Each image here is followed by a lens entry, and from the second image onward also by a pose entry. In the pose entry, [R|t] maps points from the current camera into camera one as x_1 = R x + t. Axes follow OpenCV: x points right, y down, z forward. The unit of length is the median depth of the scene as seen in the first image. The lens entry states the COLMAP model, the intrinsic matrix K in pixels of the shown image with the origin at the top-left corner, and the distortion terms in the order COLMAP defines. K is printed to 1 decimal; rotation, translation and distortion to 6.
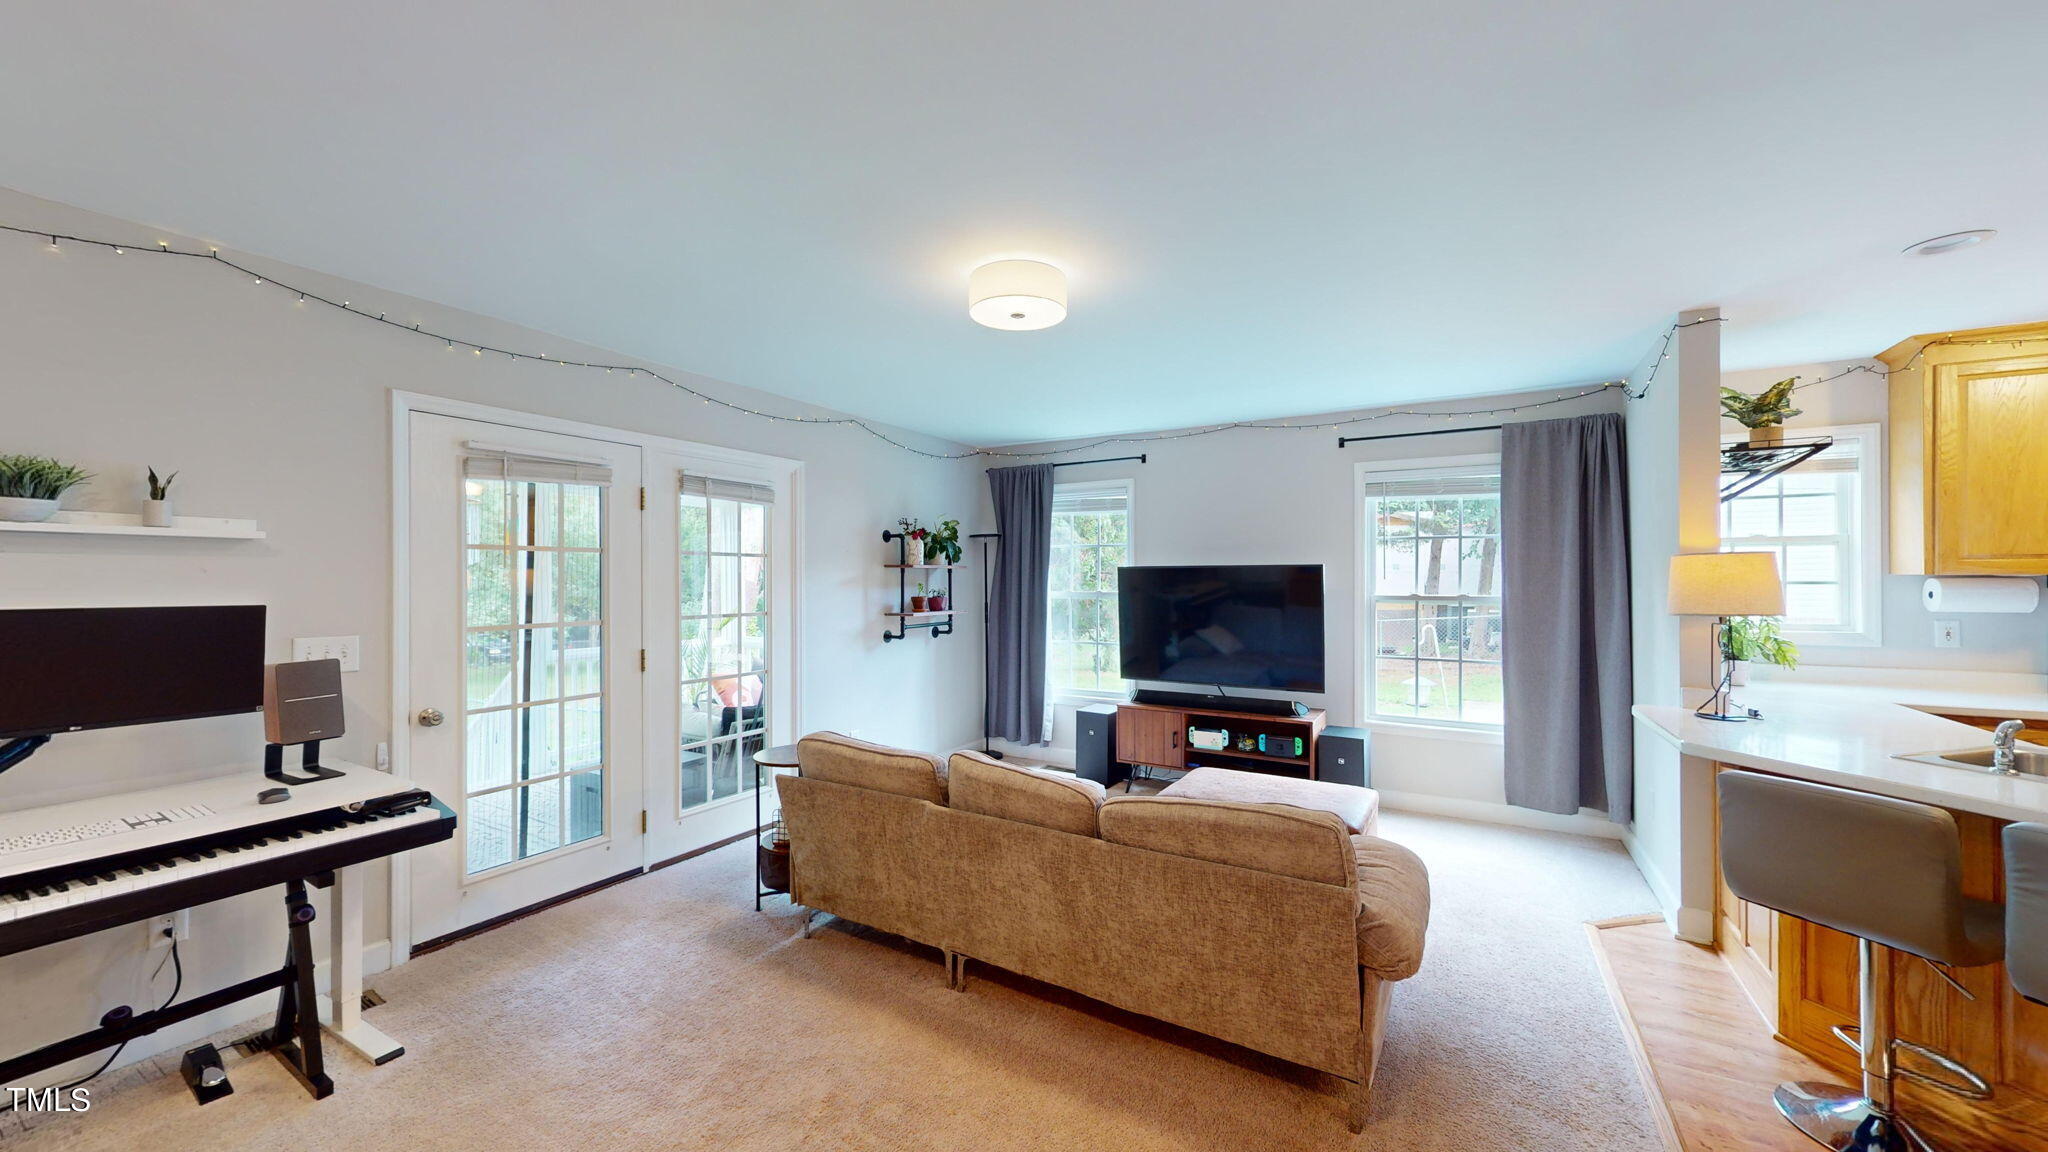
lens RADIAL K [[751.2, 0, 1028.6], [0, 751.2, 575.5], [0, 0, 1]] dist [-0.000371, 0.000127]
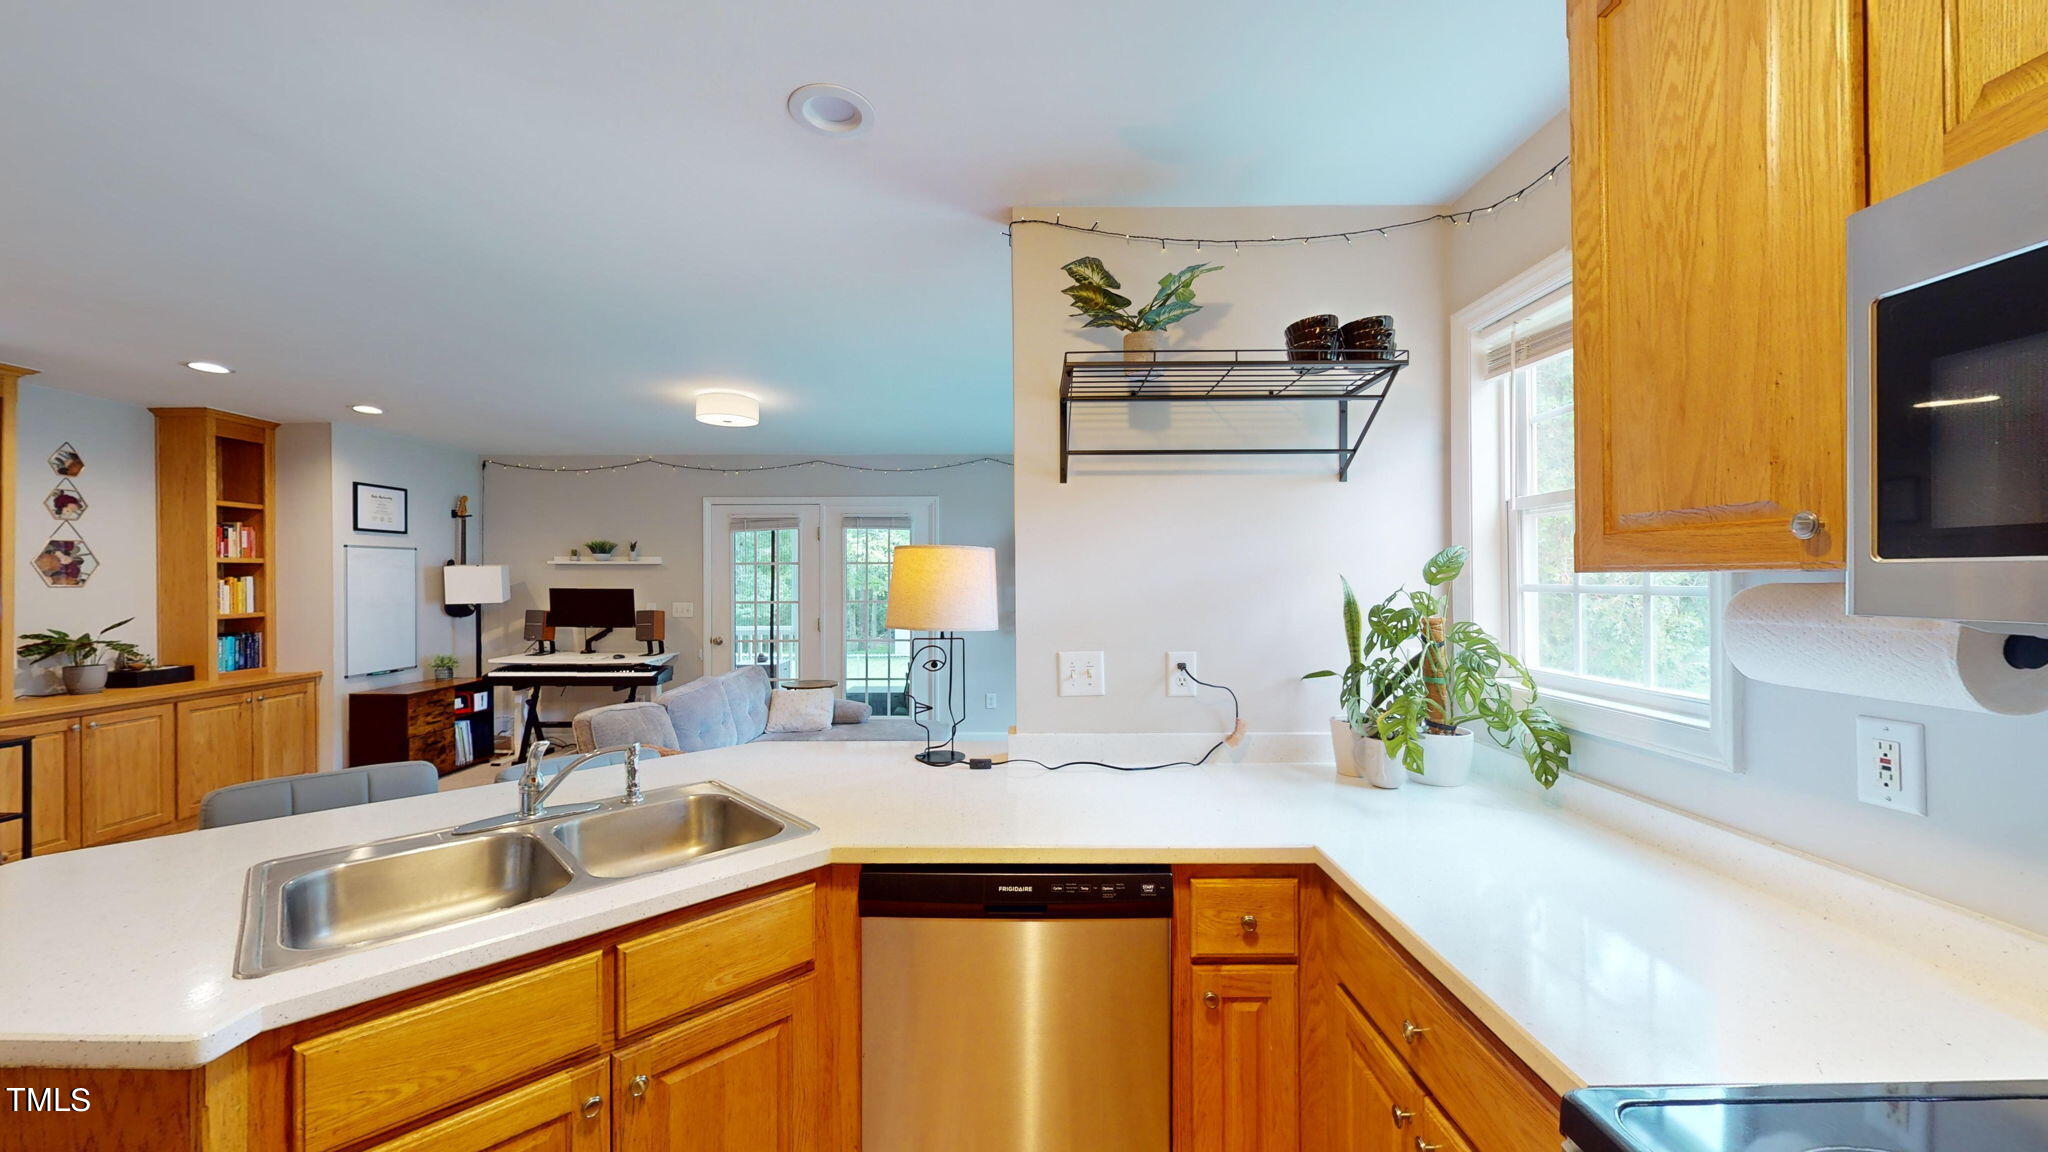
lens RADIAL K [[751.2, 0, 1017.2], [0, 751.2, 577.8], [0, 0, 1]] dist [-0.000371, 0.000127]
pose [[0.488150, -0.002084, -0.872757, 1.157094], [0.003927, 0.999992, -0.000192, 0.003729], [0.872751, -0.003334, 0.488155, 0.496205]]
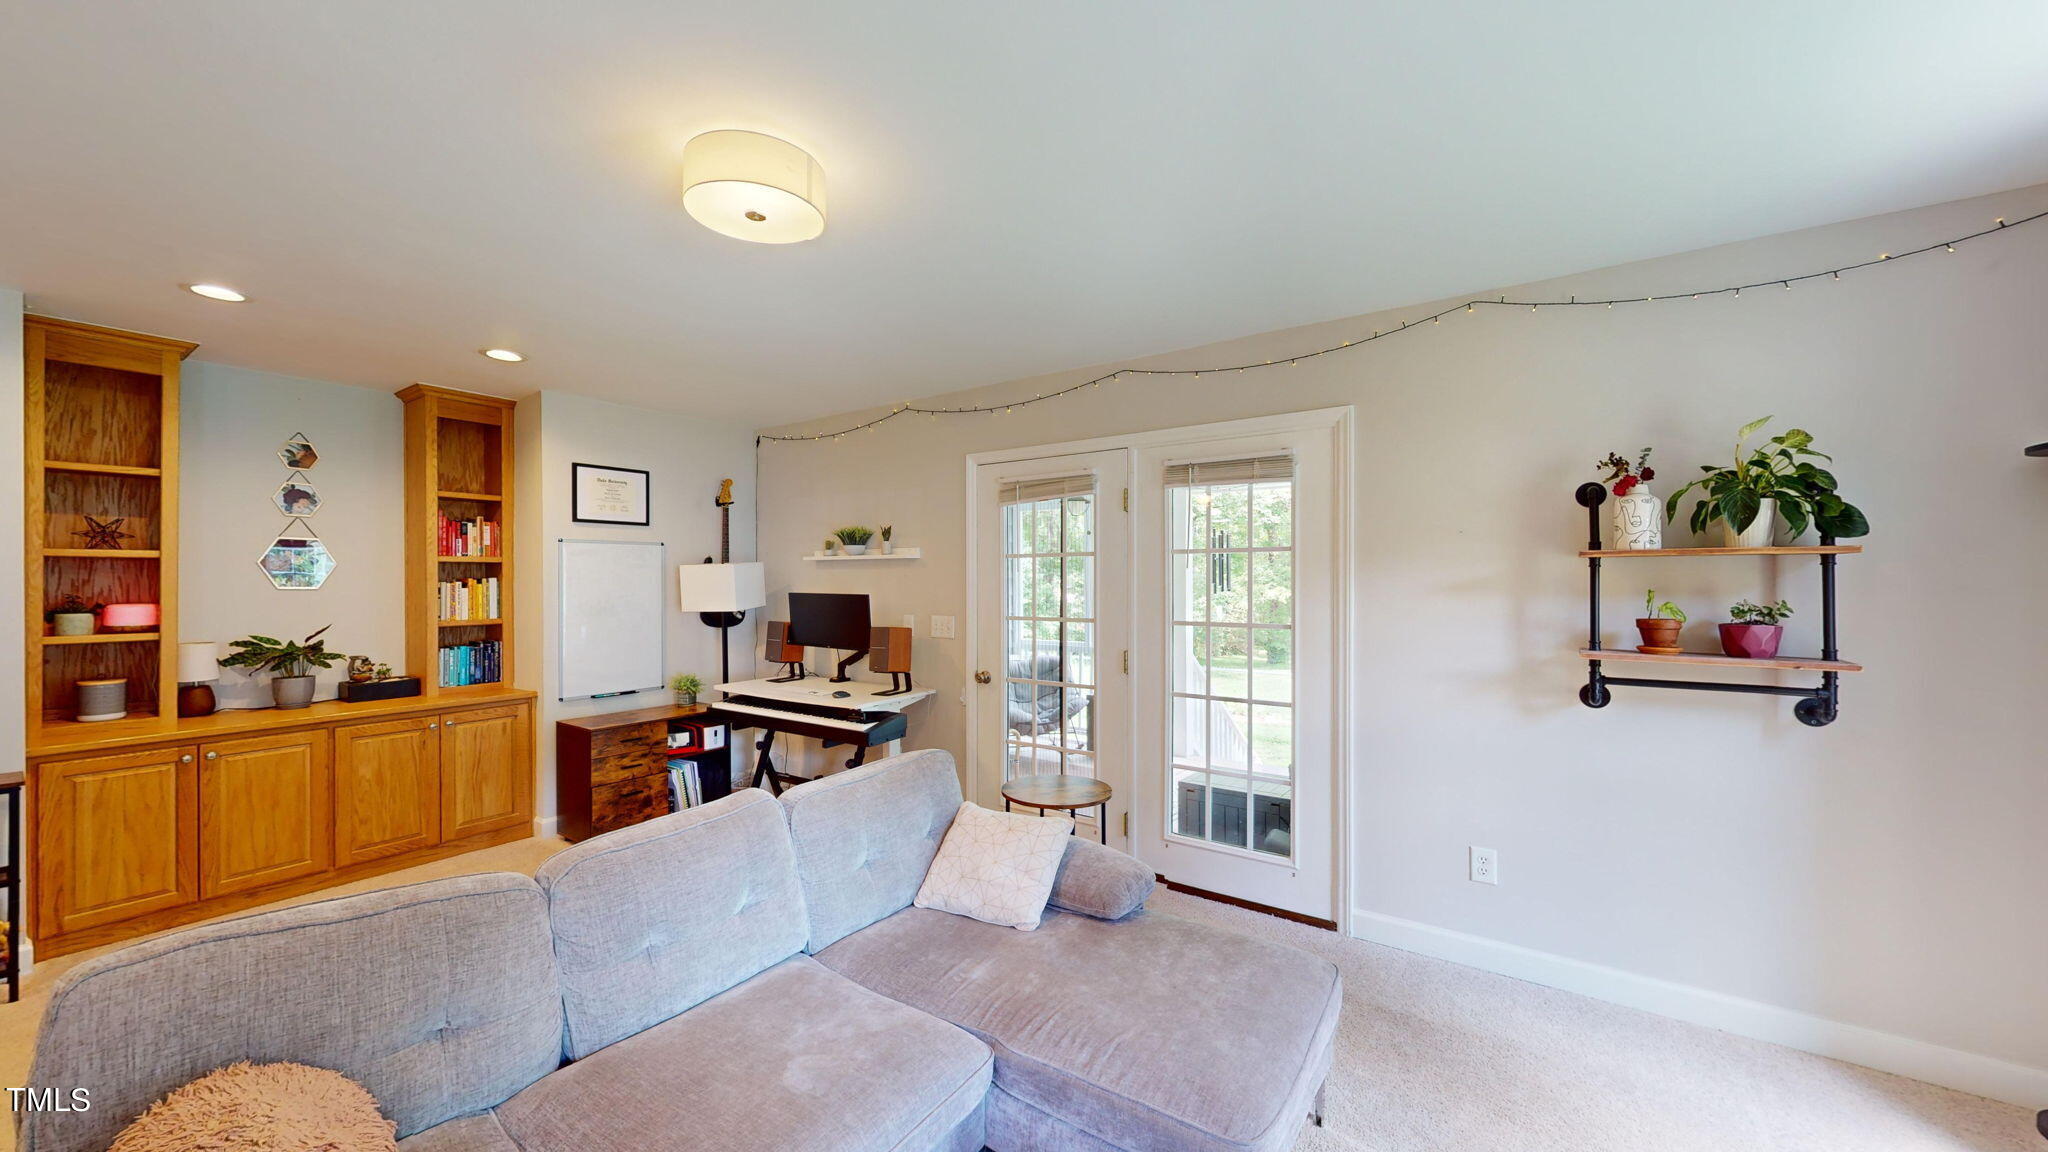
lens RADIAL K [[751.2, 0, 1027.8], [0, 751.2, 582.2], [0, 0, 1]] dist [-0.000371, 0.000127]
pose [[-0.099722, 0.002219, -0.995013, 0.449865], [0.004848, 0.999987, 0.001744, 0.004294], [0.995003, -0.004650, -0.099732, 0.887692]]
